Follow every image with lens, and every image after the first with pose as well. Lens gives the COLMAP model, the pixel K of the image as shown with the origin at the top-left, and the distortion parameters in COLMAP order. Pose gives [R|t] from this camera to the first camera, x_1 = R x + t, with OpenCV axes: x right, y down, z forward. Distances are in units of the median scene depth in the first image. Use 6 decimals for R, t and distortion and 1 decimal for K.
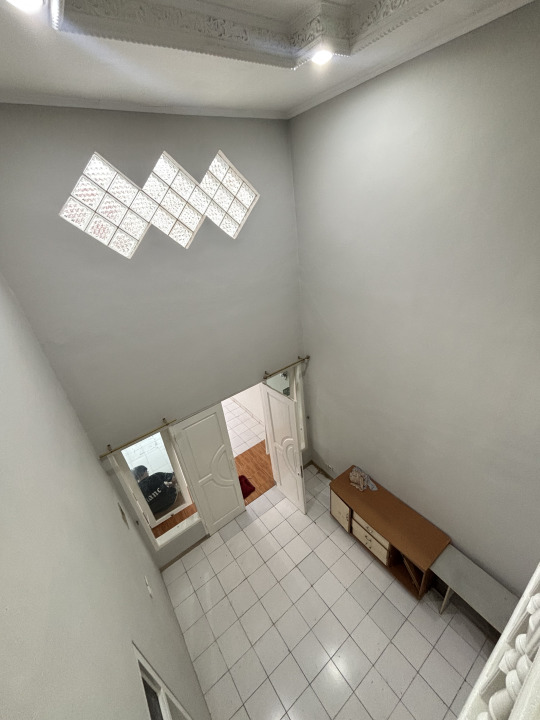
lens RADIAL K [[291.5, 0, 270.0], [0, 291.5, 357.3], [0, 0, 1]] dist [0.004275, -0.000721]
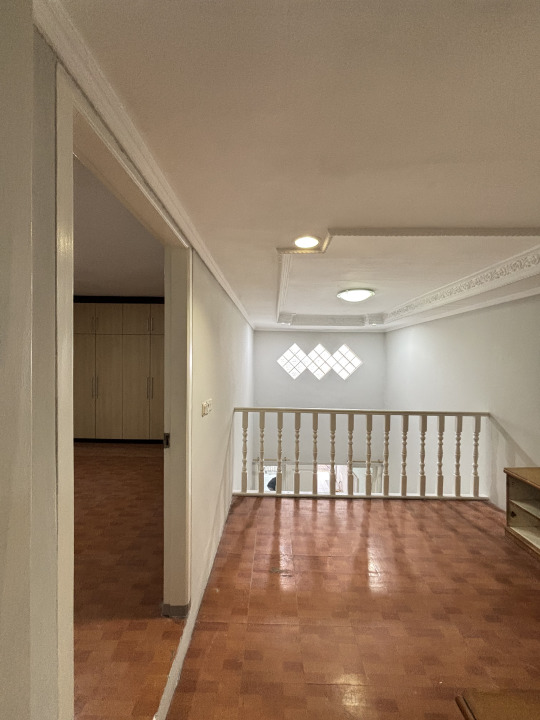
lens RADIAL K [[291.5, 0, 270.4], [0, 291.5, 357.0], [0, 0, 1]] dist [0.004275, -0.000721]
pose [[0.798673, 0.121425, -0.589387, 0.695446], [-0.362940, 0.878438, -0.310841, 0.294184], [0.479996, 0.462172, 0.745654, -0.899171]]
